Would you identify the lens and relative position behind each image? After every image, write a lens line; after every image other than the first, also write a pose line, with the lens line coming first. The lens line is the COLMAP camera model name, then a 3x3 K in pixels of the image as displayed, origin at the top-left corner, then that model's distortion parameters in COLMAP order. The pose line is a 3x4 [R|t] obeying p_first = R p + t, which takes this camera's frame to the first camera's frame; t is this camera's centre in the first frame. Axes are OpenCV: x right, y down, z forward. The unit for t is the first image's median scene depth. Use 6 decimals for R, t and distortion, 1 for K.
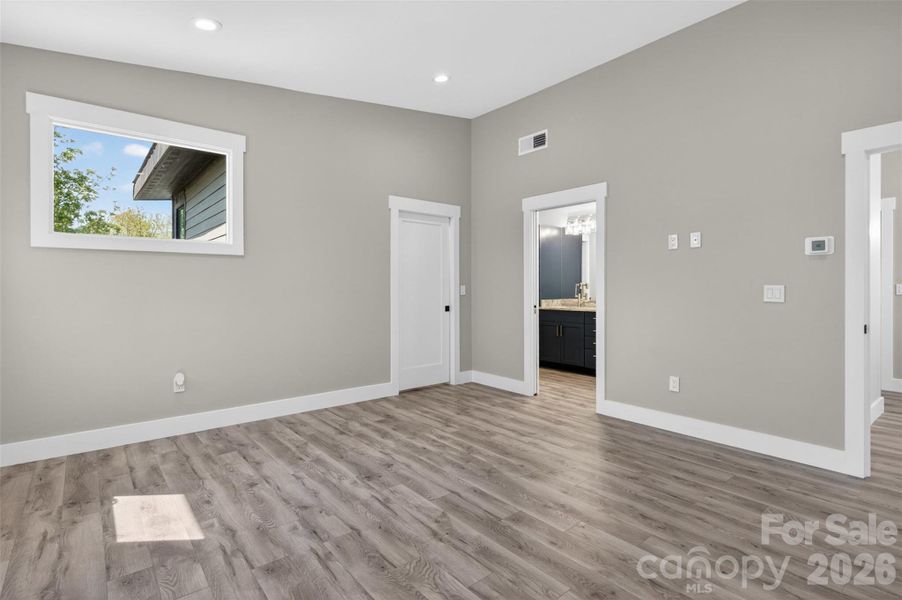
lens RADIAL K [[434.5, 0, 448.9], [0, 434.5, 288.4], [0, 0, 1]] dist [0.002650, 0.000356]
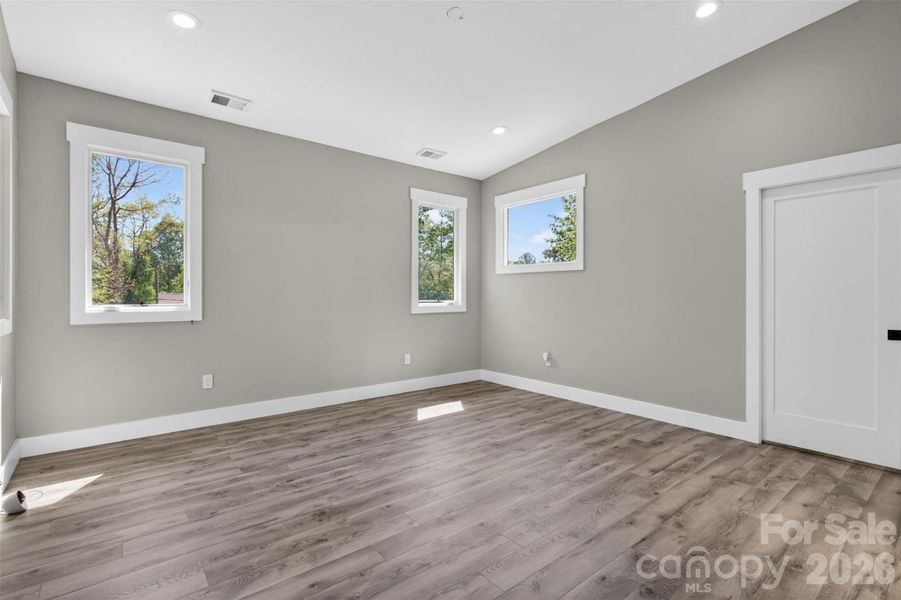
lens RADIAL K [[434.0, 0, 448.4], [0, 434.0, 288.4], [0, 0, 1]] dist [0.002650, 0.000356]
pose [[0.015847, -0.004541, -0.999864, 0.846171], [-0.010128, 0.999938, -0.004702, -0.006861], [0.999823, 0.010201, 0.015800, 0.665415]]
